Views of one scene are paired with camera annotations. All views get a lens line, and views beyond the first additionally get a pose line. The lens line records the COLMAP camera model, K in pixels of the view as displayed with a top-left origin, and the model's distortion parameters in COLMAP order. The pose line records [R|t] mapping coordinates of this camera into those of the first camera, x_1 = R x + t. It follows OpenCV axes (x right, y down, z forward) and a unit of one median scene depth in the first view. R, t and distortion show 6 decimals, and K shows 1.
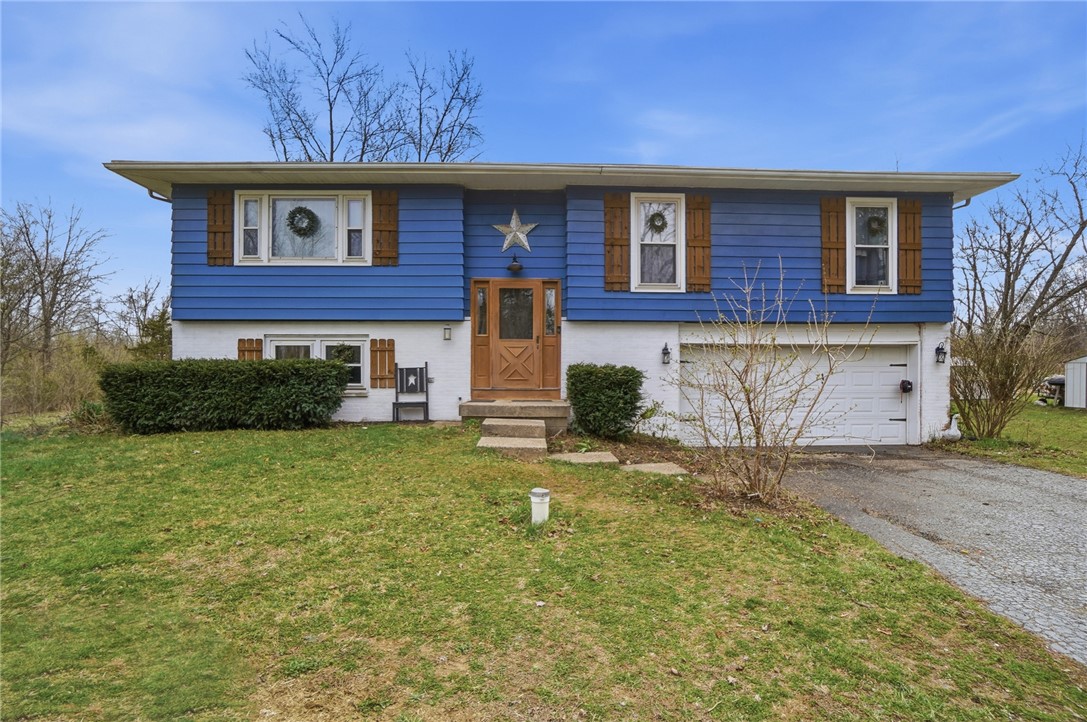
lens RADIAL K [[666.4, 0, 543.5], [0, 666.4, 361.0], [0, 0, 1]] dist [-0.057854, -0.000538]
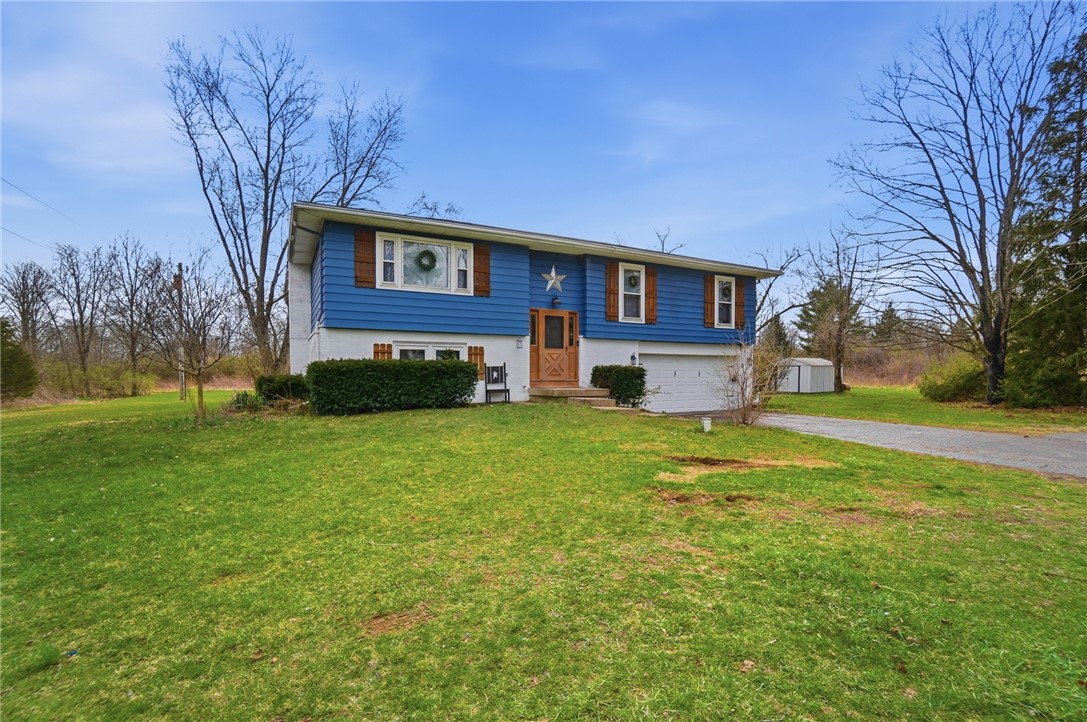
lens RADIAL K [[500.3, 0, 543.0], [0, 500.3, 354.5], [0, 0, 1]] dist [-0.060278, 0.025812]
pose [[0.901899, 0.017138, 0.431606, -0.581854], [-0.009591, 0.999761, -0.019657, 0.004748], [-0.431840, 0.013589, 0.901848, -0.047524]]
